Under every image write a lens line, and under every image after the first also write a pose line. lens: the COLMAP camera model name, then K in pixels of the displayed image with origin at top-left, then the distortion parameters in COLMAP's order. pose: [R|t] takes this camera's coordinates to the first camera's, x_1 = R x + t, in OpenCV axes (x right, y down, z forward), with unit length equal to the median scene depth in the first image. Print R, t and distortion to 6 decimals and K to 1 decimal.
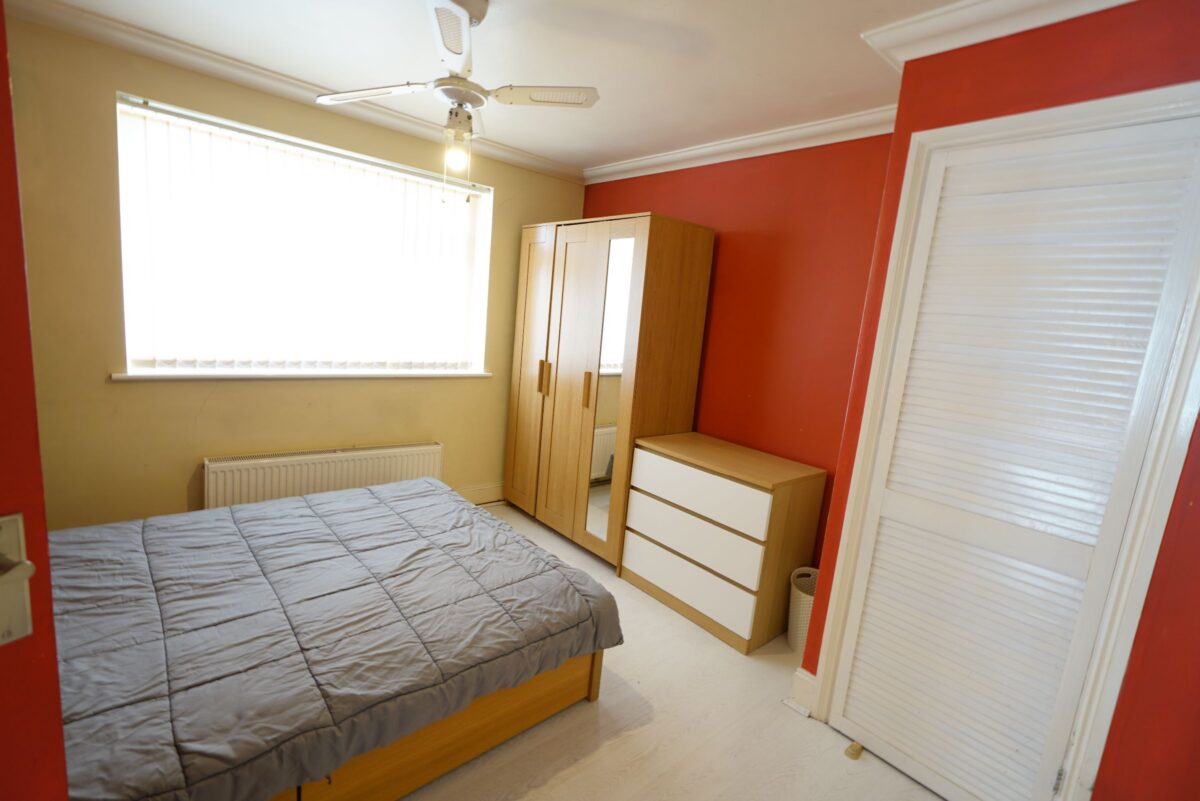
lens RADIAL K [[542.5, 0, 595.0], [0, 542.5, 408.0], [0, 0, 1]] dist [0.001414, 0.000789]
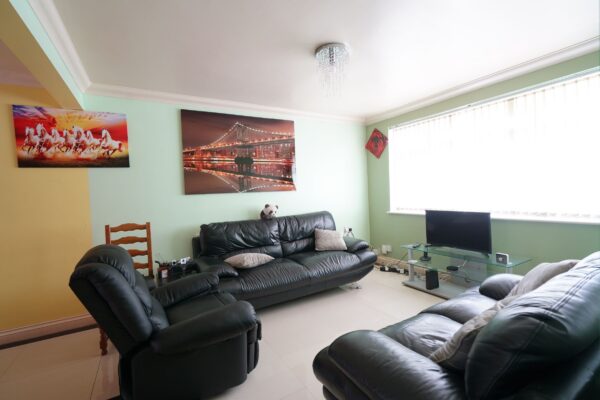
lens RADIAL K [[271.3, 0, 303.4], [0, 271.3, 198.5], [0, 0, 1]] dist [0.001414, 0.000789]
pose [[-0.178016, -0.045700, -0.982966, 0.873656], [-0.121059, 0.992350, -0.024213, -0.047279], [0.976553, 0.114687, -0.182187, 0.892916]]
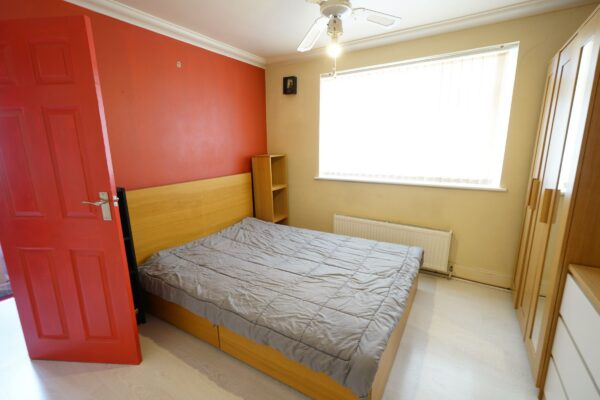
lens RADIAL K [[271.3, 0, 295.8], [0, 271.3, 200.6], [0, 0, 1]] dist [0.001414, 0.000789]
pose [[0.286871, 0.102313, -0.952490, 0.477579], [-0.127987, 0.989460, 0.067737, -0.025807], [0.949381, 0.102475, 0.296942, 0.561985]]
